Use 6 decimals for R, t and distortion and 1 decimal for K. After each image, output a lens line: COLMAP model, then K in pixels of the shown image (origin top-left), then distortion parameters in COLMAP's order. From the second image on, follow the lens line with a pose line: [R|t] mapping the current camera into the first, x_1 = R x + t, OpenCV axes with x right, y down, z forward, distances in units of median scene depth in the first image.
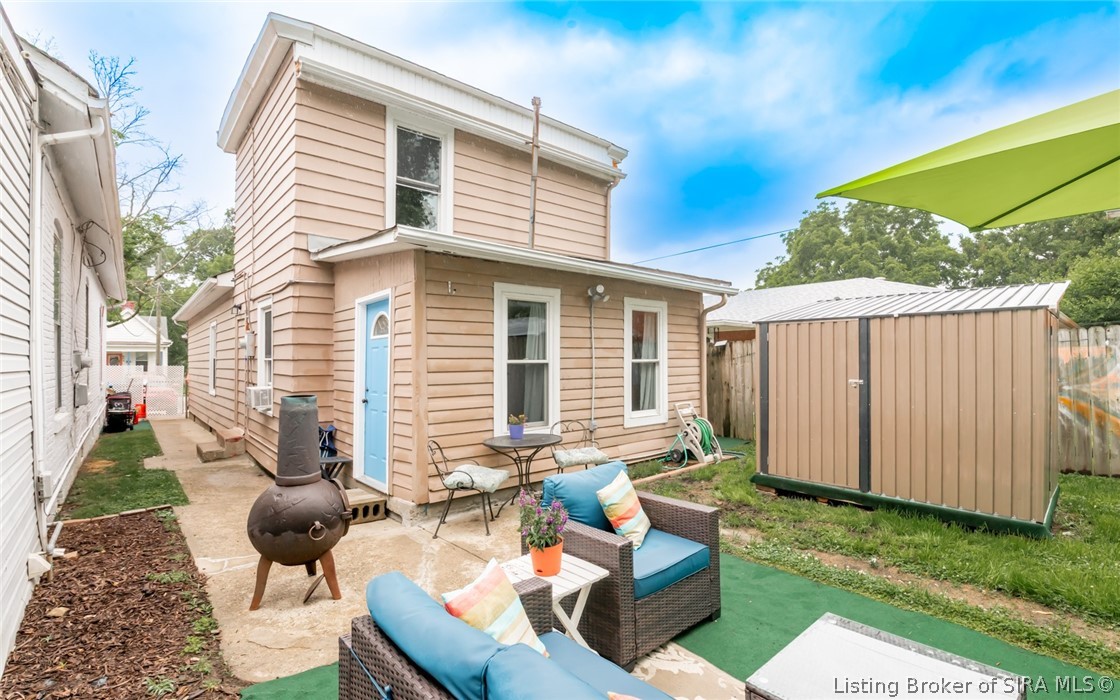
lens RADIAL K [[506.8, 0, 564.6], [0, 506.8, 358.4], [0, 0, 1]] dist [-0.021081, -0.002357]
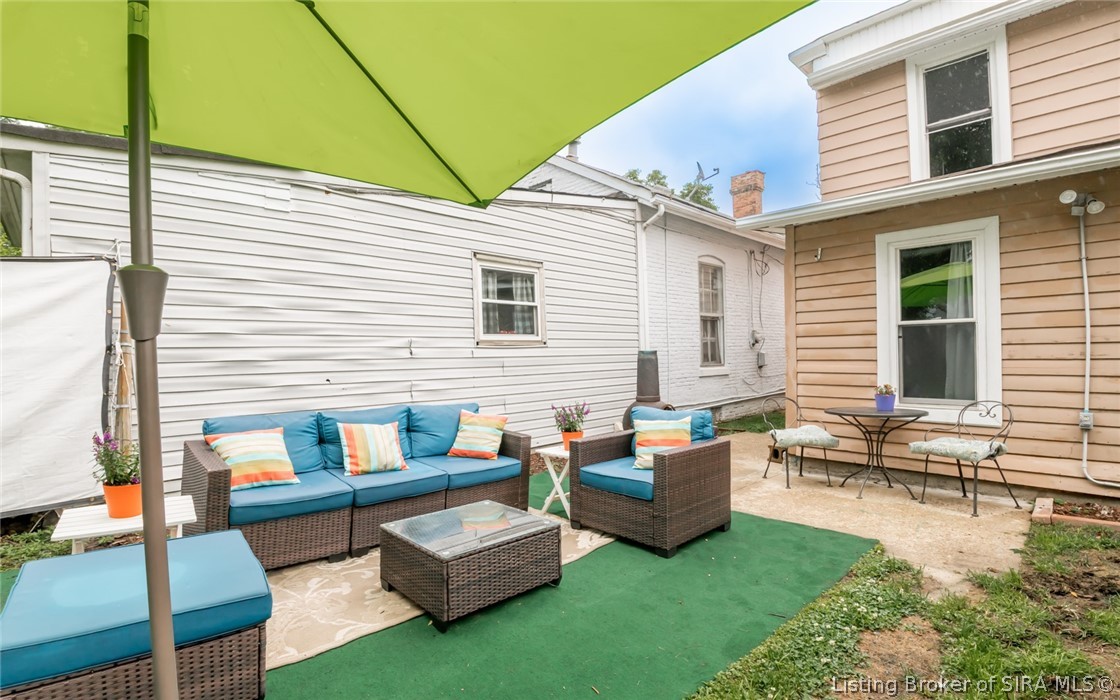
lens RADIAL K [[506.8, 0, 562.5], [0, 506.8, 354.0], [0, 0, 1]] dist [-0.021081, -0.002357]
pose [[0.050022, 0.007469, -0.998720, 0.529417], [0.015430, 0.999847, 0.008250, 0.032297], [0.998629, -0.015823, 0.049899, 0.291718]]
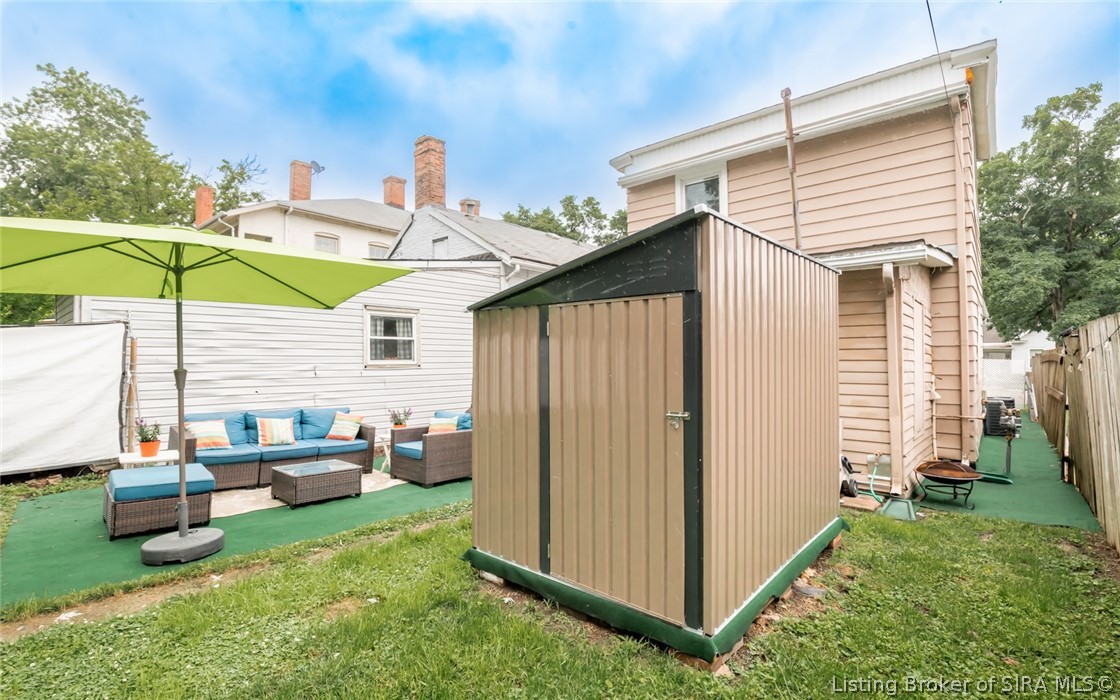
lens RADIAL K [[506.8, 0, 560.6], [0, 506.8, 347.1], [0, 0, 1]] dist [-0.021081, -0.002357]
pose [[0.115081, -0.013710, -0.993262, 0.892491], [-0.001759, 0.999900, -0.014005, -0.004799], [0.993355, 0.003359, 0.115045, 0.484920]]
